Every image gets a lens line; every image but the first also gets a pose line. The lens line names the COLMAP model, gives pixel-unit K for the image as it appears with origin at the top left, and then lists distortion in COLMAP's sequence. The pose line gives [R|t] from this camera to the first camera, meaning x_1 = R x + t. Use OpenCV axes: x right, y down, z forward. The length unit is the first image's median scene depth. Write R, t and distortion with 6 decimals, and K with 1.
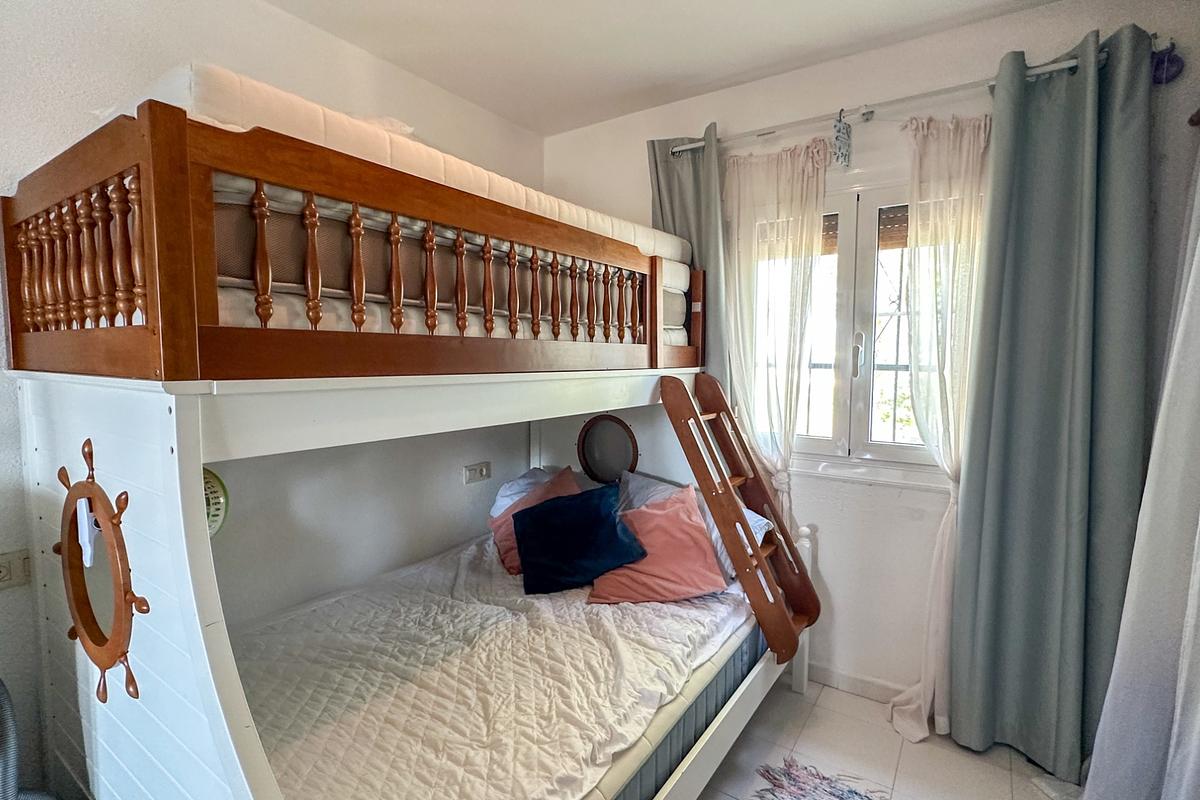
lens RADIAL K [[567.4, 0, 600.0], [0, 567.4, 400.0], [0, 0, 1]] dist [0.000181, -0.000029]
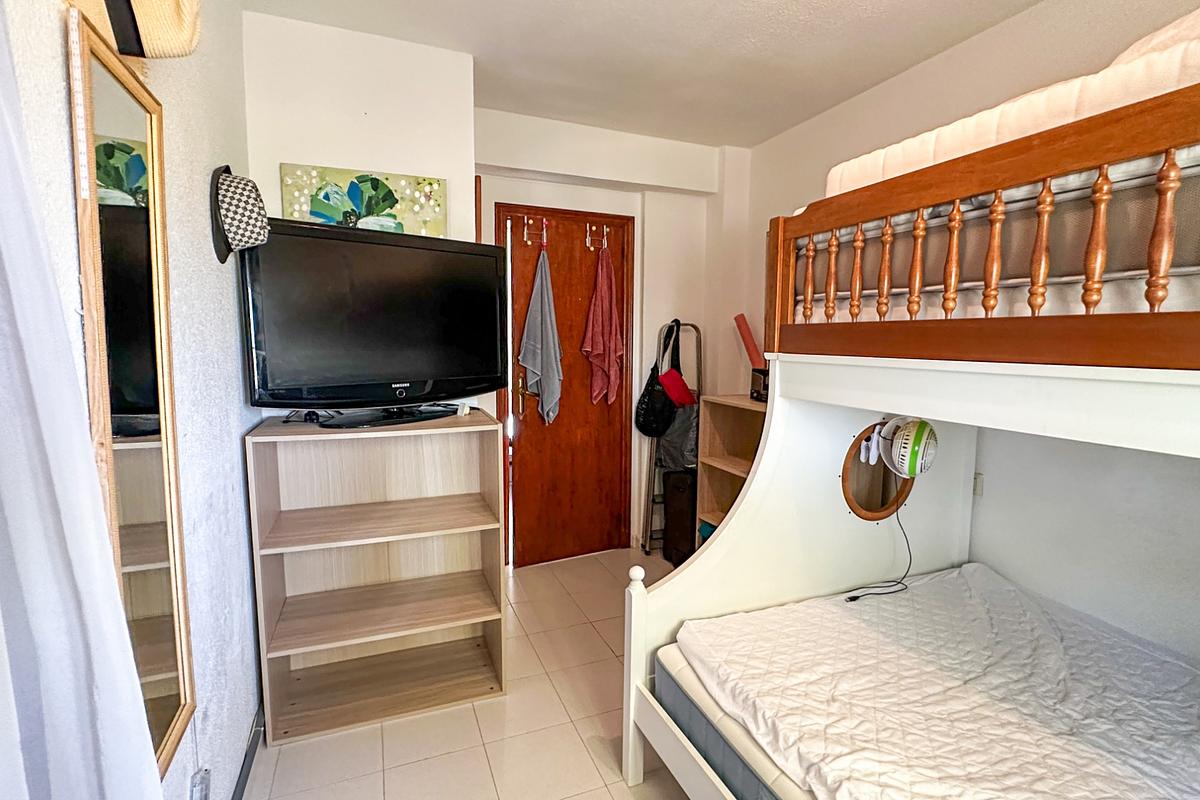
lens RADIAL K [[567.4, 0, 600.0], [0, 567.4, 400.0], [0, 0, 1]] dist [0.000181, -0.000029]
pose [[-0.548153, 0.077697, -0.832762, 0.498773], [-0.076793, 0.986795, 0.142616, -0.042006], [0.832846, 0.142126, -0.534947, 0.619208]]
